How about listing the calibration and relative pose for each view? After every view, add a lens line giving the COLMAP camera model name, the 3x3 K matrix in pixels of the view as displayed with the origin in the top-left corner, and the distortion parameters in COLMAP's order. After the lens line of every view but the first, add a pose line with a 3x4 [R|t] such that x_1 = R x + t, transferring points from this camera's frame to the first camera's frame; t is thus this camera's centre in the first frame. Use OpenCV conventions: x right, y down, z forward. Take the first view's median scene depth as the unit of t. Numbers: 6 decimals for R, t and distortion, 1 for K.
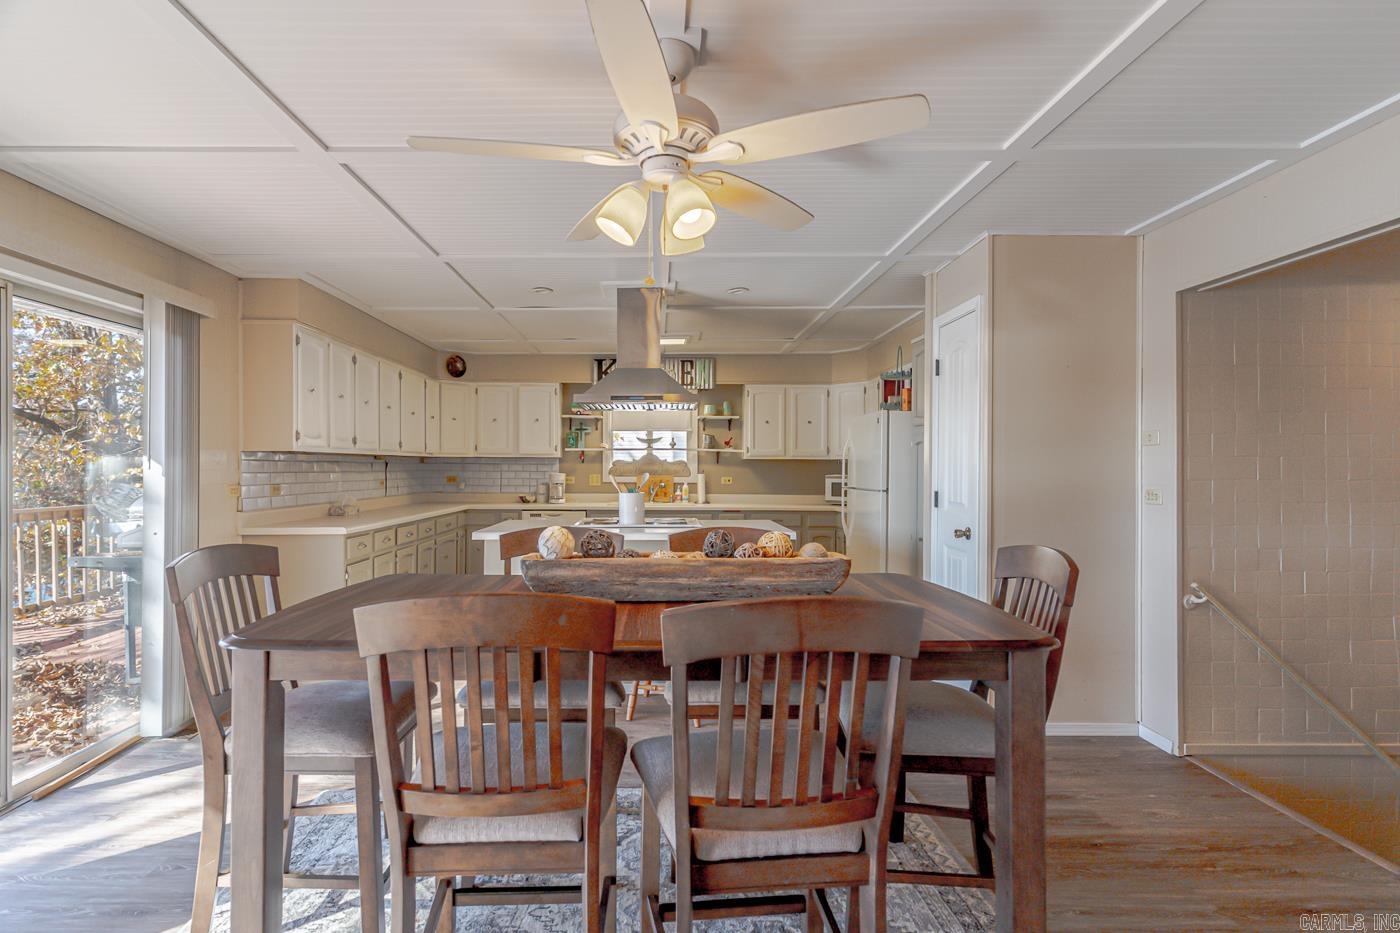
lens RADIAL K [[680.3, 0, 664.8], [0, 680.3, 468.9], [0, 0, 1]] dist [0.009038, -0.004219]
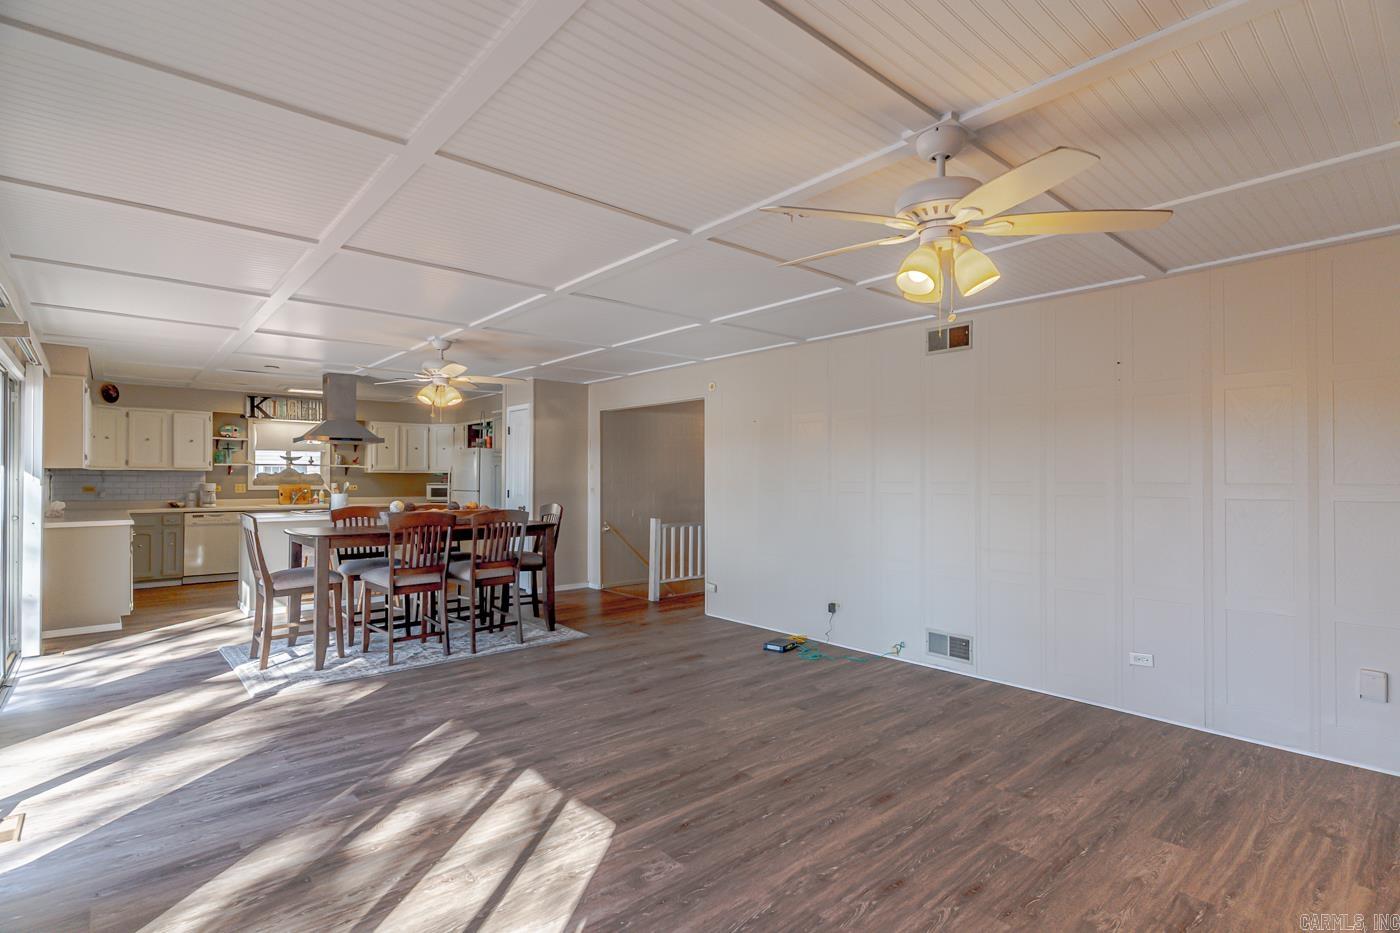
lens RADIAL K [[680.3, 0, 699.0], [0, 680.3, 469.8], [0, 0, 1]] dist [0.009038, -0.004219]
pose [[0.753905, 0.005665, 0.656959, -0.302424], [0.002232, 0.999935, -0.011184, -0.002323], [-0.656980, 0.009898, 0.753843, -0.544258]]
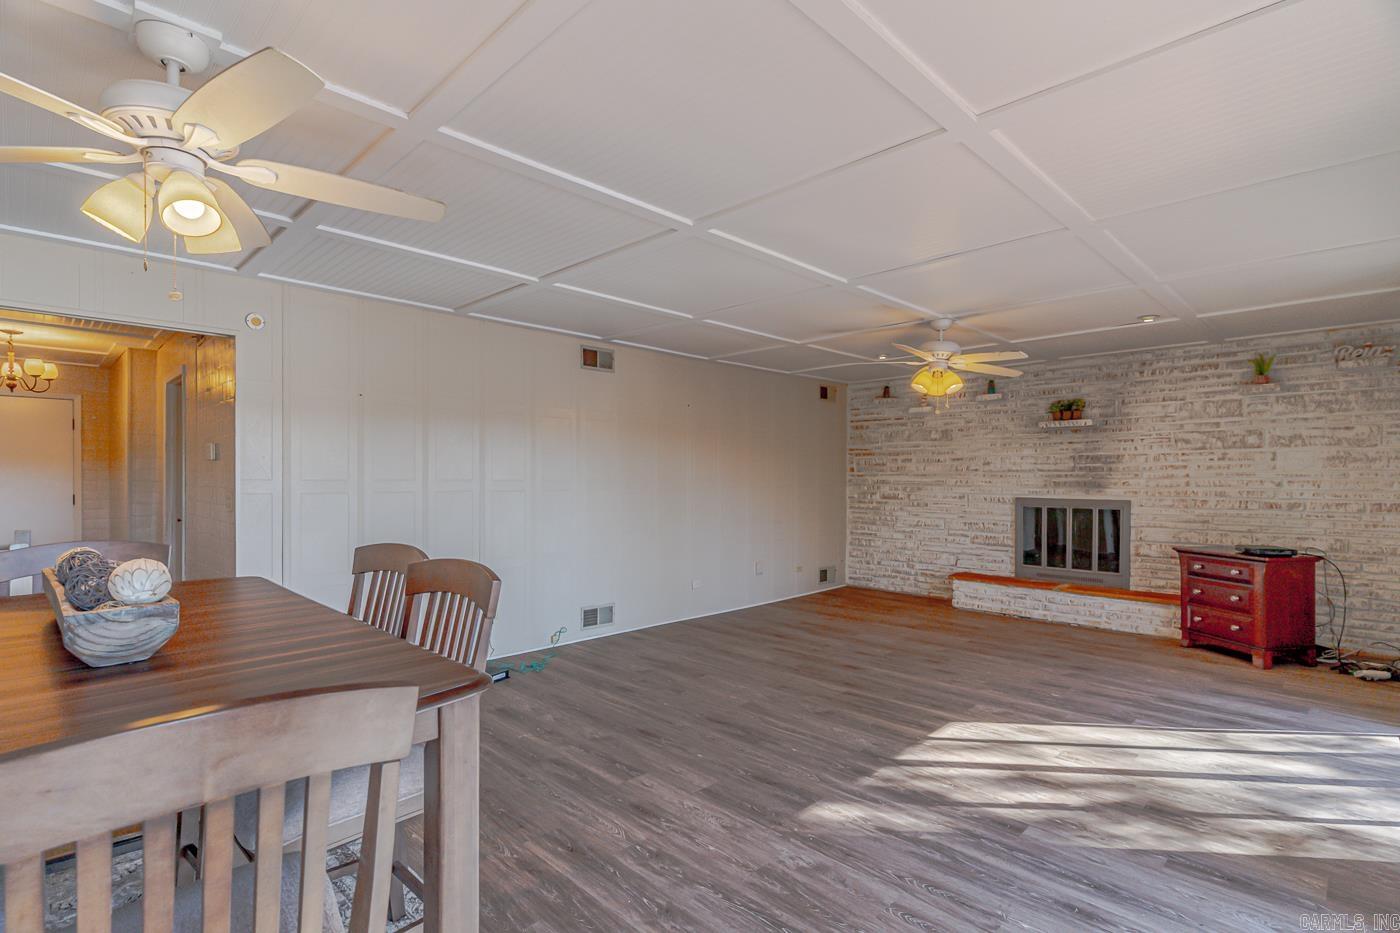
lens RADIAL K [[680.3, 0, 691.8], [0, 680.3, 474.2], [0, 0, 1]] dist [0.009038, -0.004219]
pose [[-0.708565, -0.001449, 0.705644, -0.320174], [-0.004718, 0.999985, -0.002684, -0.002009], [-0.705630, -0.005231, -0.708561, 0.292782]]
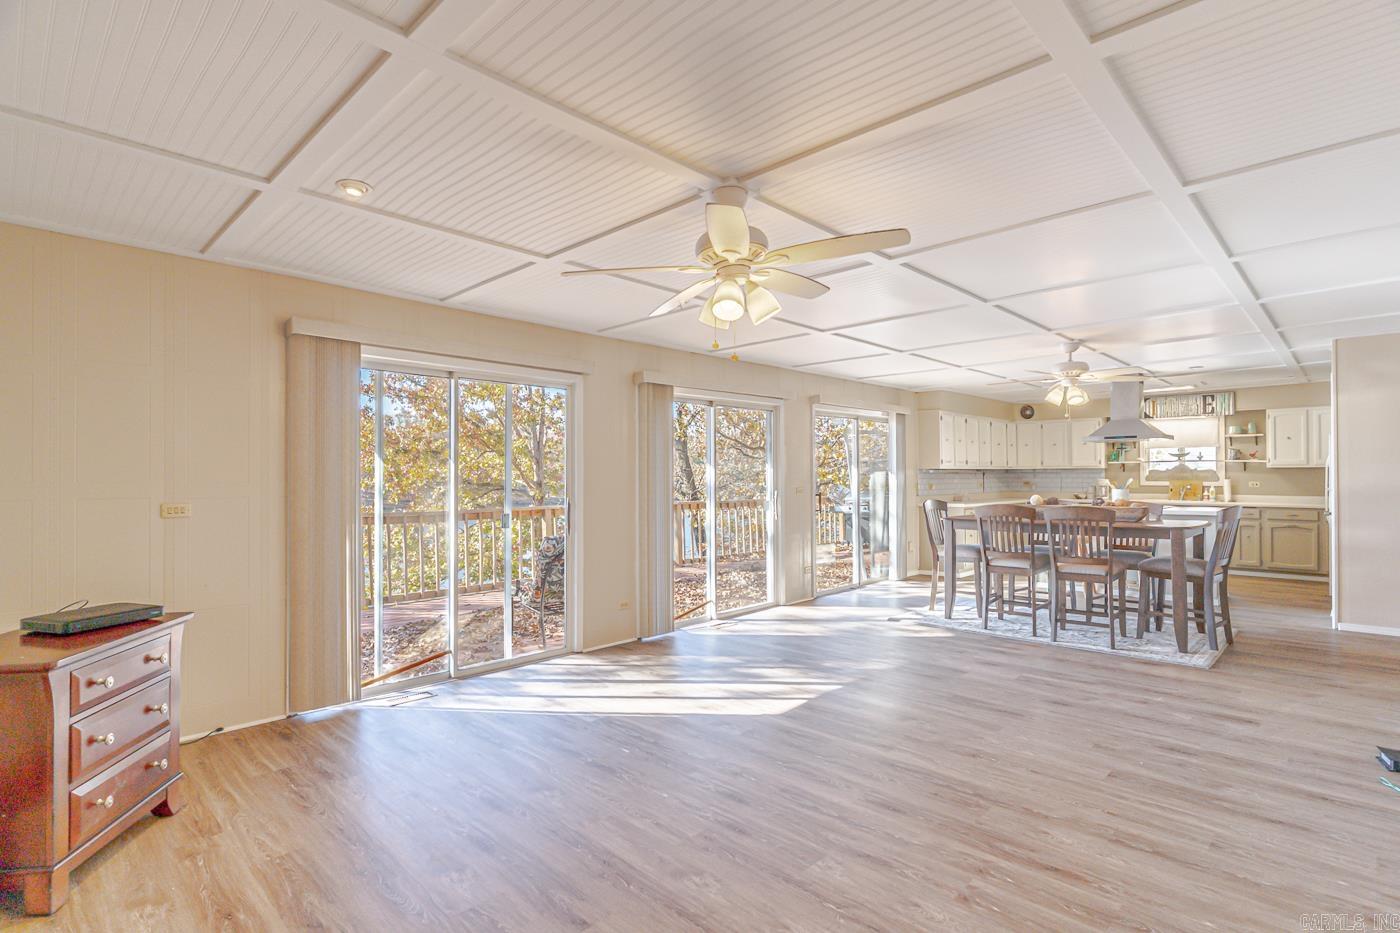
lens RADIAL K [[680.3, 0, 692.9], [0, 680.3, 470.0], [0, 0, 1]] dist [0.009038, -0.004219]
pose [[0.712252, -0.012028, -0.701821, 0.246642], [0.005460, 0.999918, -0.011596, -0.000632], [0.701902, 0.004427, 0.712259, -0.667699]]
